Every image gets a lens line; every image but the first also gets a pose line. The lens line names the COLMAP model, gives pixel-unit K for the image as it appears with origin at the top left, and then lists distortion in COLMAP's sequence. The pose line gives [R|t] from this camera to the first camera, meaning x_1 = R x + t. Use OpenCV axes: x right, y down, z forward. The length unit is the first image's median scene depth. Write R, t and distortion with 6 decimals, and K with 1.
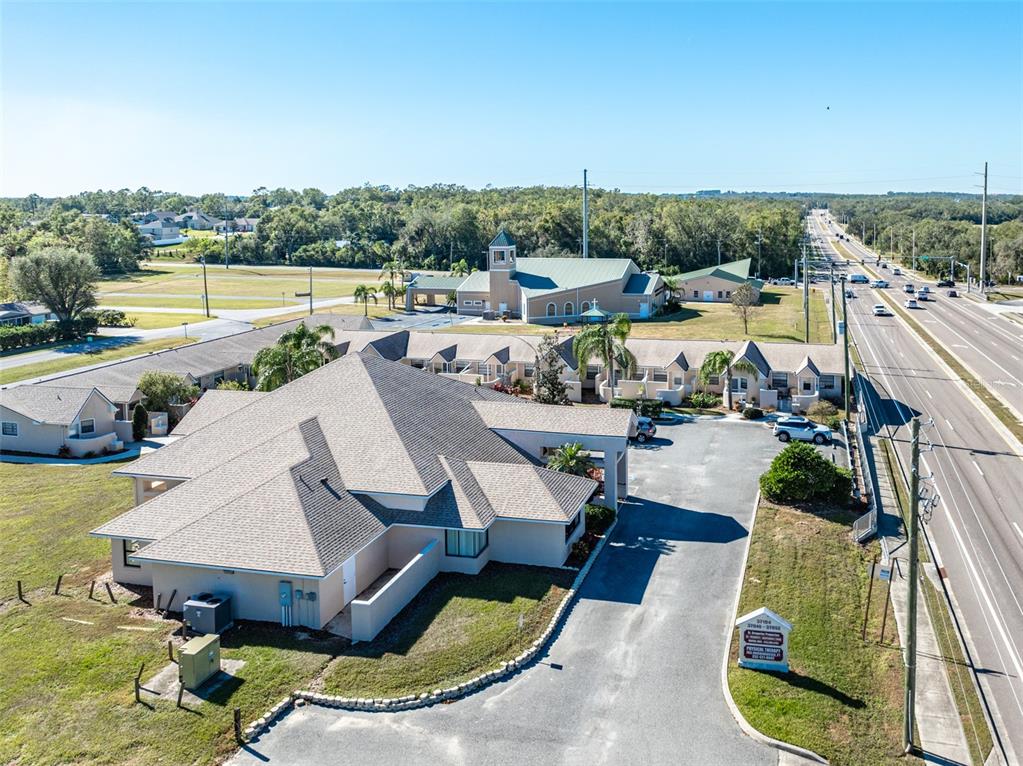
lens RADIAL K [[725.9, 0, 511.5], [0, 725.9, 383.0], [0, 0, 1]] dist [-0.021442, -0.000376]
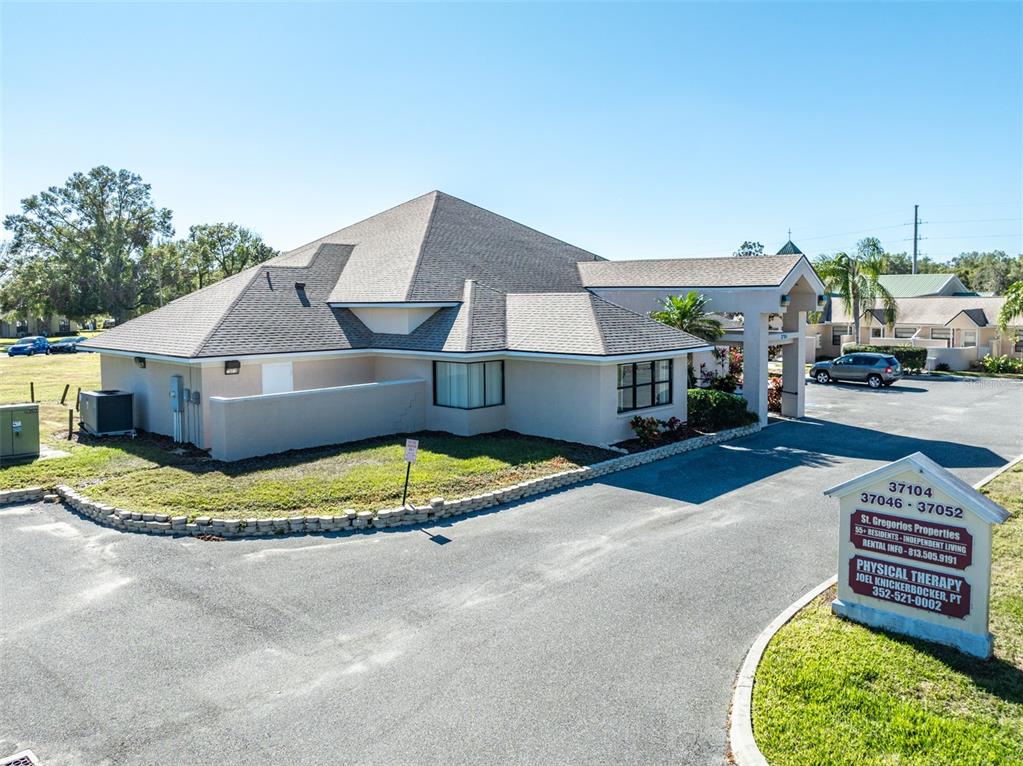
lens RADIAL K [[652.7, 0, 512.7], [0, 652.7, 399.0], [0, 0, 1]] dist [-0.015947, 0.000925]
pose [[0.889578, 0.077710, -0.450125, 0.313684], [-0.108350, 0.993197, -0.042664, 0.318740], [0.443747, 0.086724, 0.891946, 0.627825]]
